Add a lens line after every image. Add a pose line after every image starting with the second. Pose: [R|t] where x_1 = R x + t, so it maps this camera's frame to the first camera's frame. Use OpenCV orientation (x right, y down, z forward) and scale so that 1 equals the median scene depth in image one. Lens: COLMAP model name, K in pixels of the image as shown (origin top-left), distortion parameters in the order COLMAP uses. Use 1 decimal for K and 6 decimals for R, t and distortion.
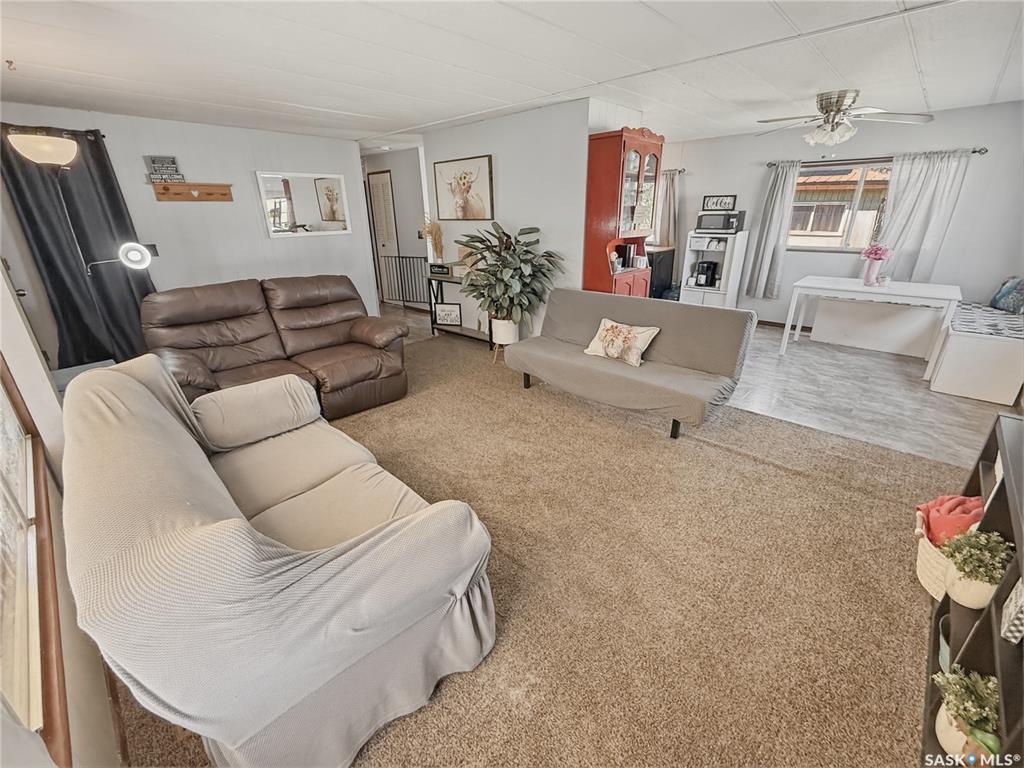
lens RADIAL K [[432.3, 0, 504.1], [0, 432.3, 384.2], [0, 0, 1]] dist [-0.002754, -0.000306]
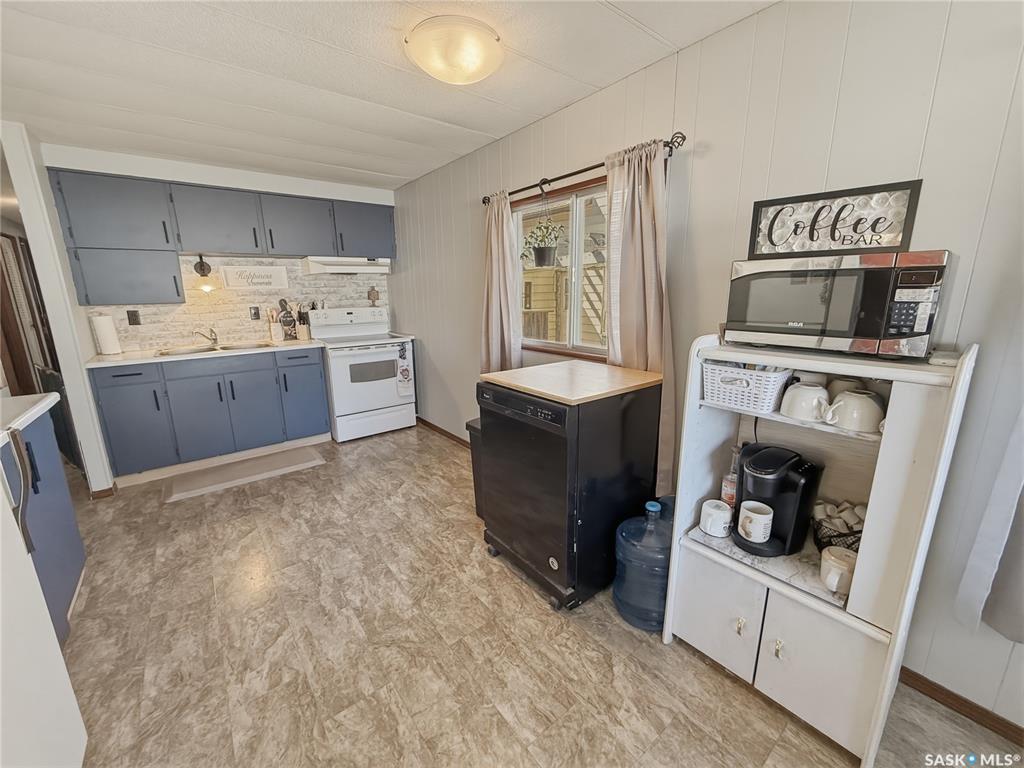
lens RADIAL K [[411.2, 0, 501.9], [0, 411.2, 388.2], [0, 0, 1]] dist [0.001334, 0.000915]
pose [[0.989048, 0.040892, -0.141814, 0.355759], [-0.061794, 0.987311, -0.146281, -0.285823], [0.134033, 0.153442, 0.979025, 0.762459]]
